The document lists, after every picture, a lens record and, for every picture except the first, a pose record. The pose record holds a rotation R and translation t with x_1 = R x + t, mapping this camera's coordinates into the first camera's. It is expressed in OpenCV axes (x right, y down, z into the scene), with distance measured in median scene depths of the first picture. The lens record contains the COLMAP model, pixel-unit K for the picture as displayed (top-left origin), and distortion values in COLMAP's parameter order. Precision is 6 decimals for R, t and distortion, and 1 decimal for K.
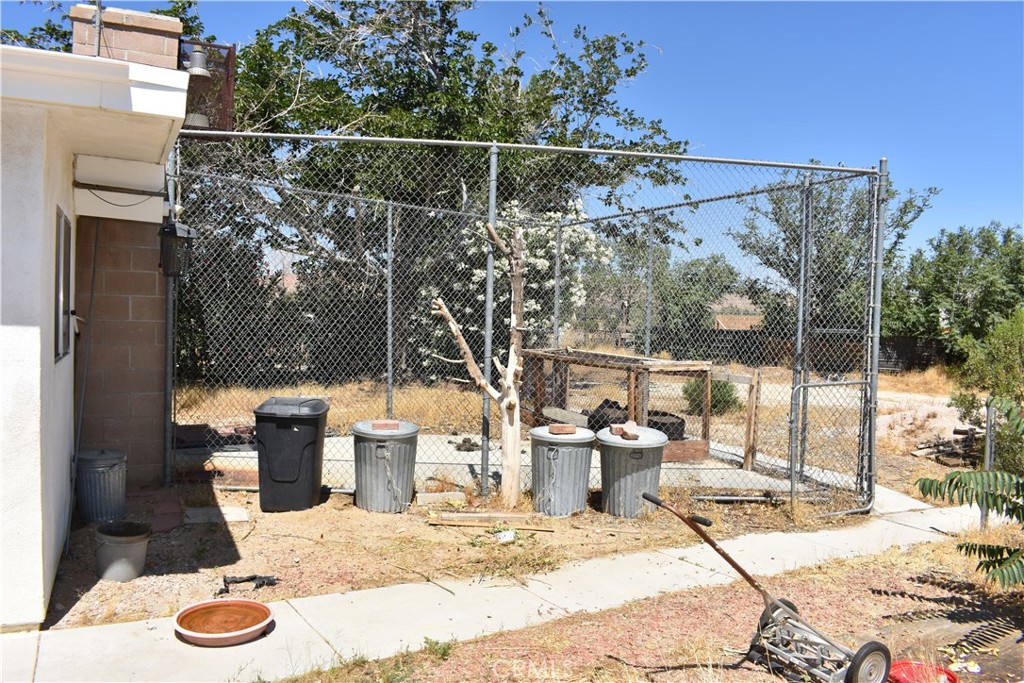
lens RADIAL K [[794.9, 0, 508.0], [0, 794.9, 339.5], [0, 0, 1]] dist [-0.092501, 0.010023]
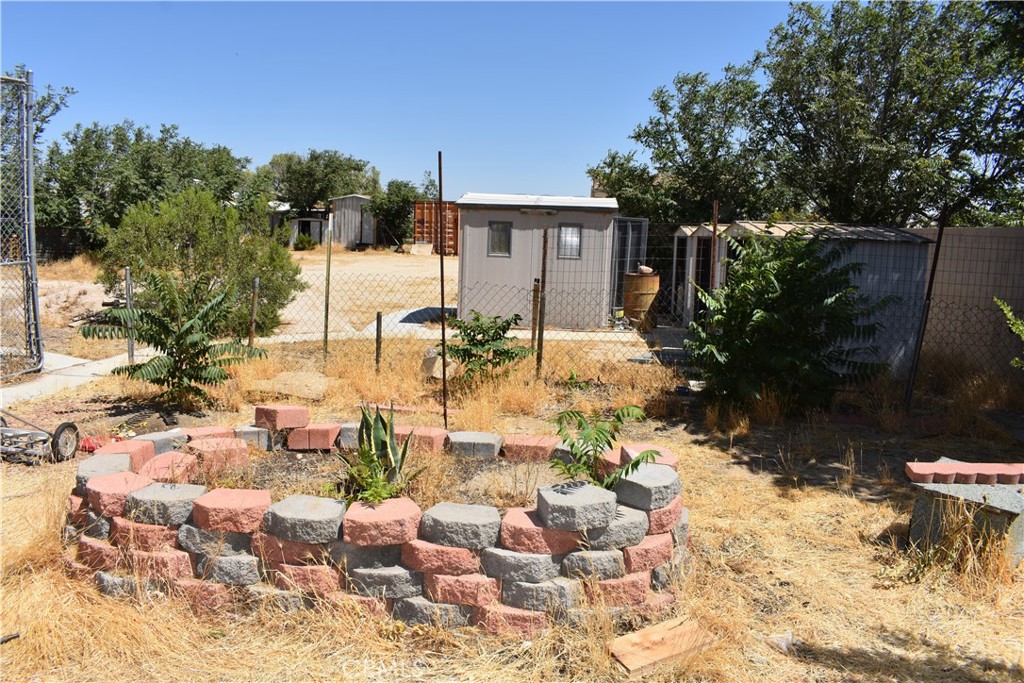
lens RADIAL K [[794.9, 0, 510.0], [0, 794.9, 341.8], [0, 0, 1]] dist [-0.092501, 0.010023]
pose [[0.529437, -0.128590, 0.838547, -0.069906], [0.009937, 0.989318, 0.145436, 0.006033], [-0.848291, -0.068666, 0.525060, -0.117897]]
